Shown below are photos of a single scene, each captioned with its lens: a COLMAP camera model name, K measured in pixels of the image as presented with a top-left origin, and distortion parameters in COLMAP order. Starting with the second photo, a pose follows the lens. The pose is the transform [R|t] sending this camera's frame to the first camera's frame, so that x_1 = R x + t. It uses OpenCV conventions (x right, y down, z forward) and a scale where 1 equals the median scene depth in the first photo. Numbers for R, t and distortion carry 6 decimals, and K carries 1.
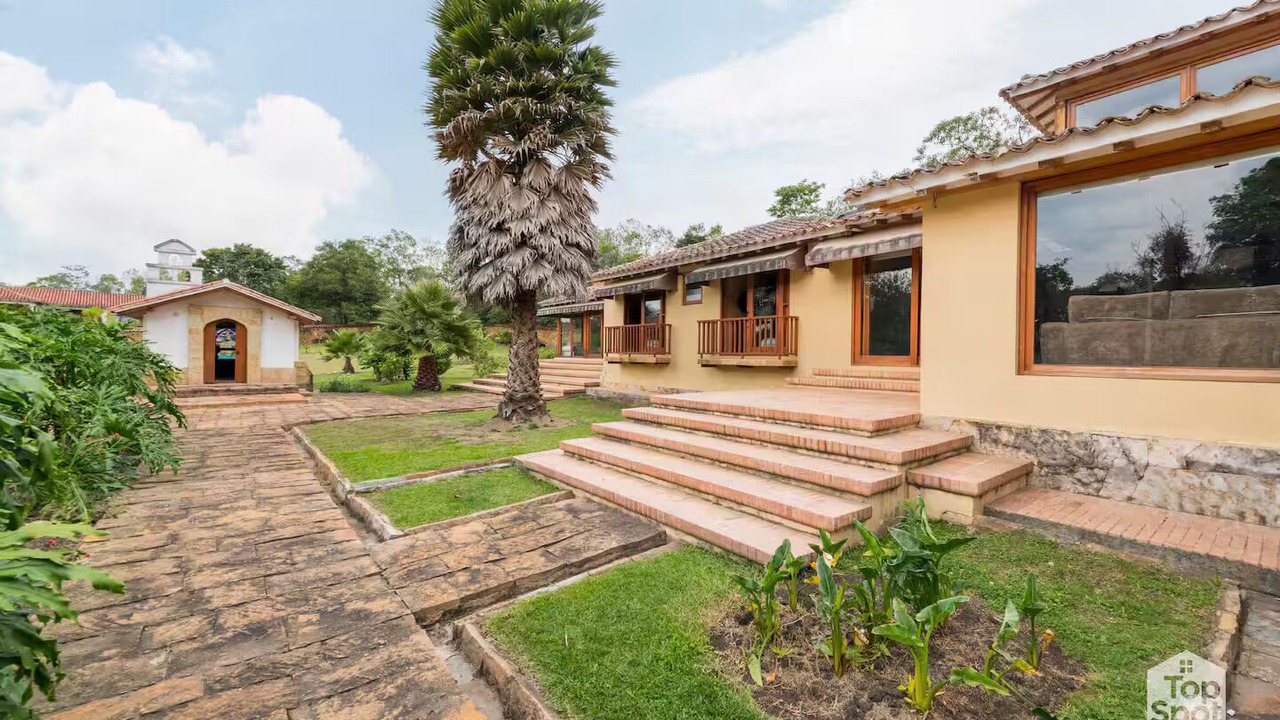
lens RADIAL K [[505.5, 0, 663.4], [0, 505.5, 357.5], [0, 0, 1]] dist [-0.000953, -0.000500]
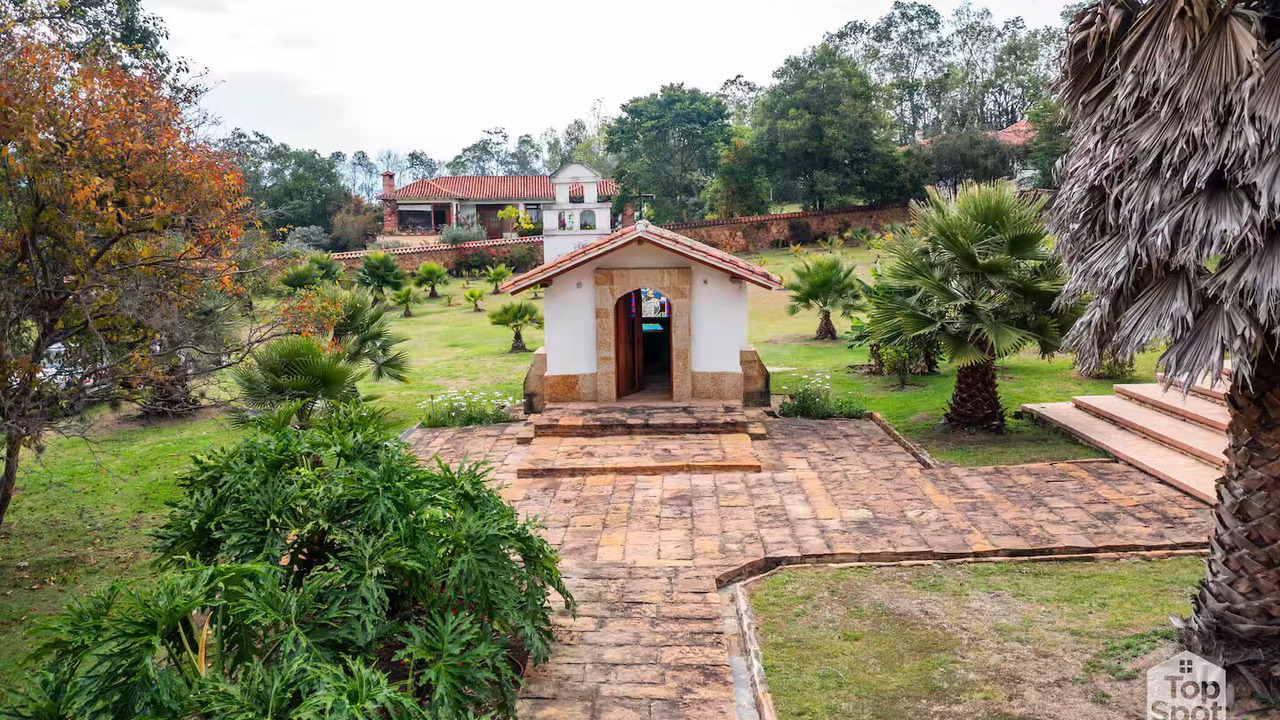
lens RADIAL K [[1032.7, 0, 640.0], [0, 1032.7, 360.0], [0, 0, 1]] dist [0.011123, 0.003128]
pose [[0.743316, 0.062989, -0.665968, -0.073798], [0.022682, 0.992611, 0.119200, -0.120751], [0.668556, -0.103709, 0.736395, 0.113019]]
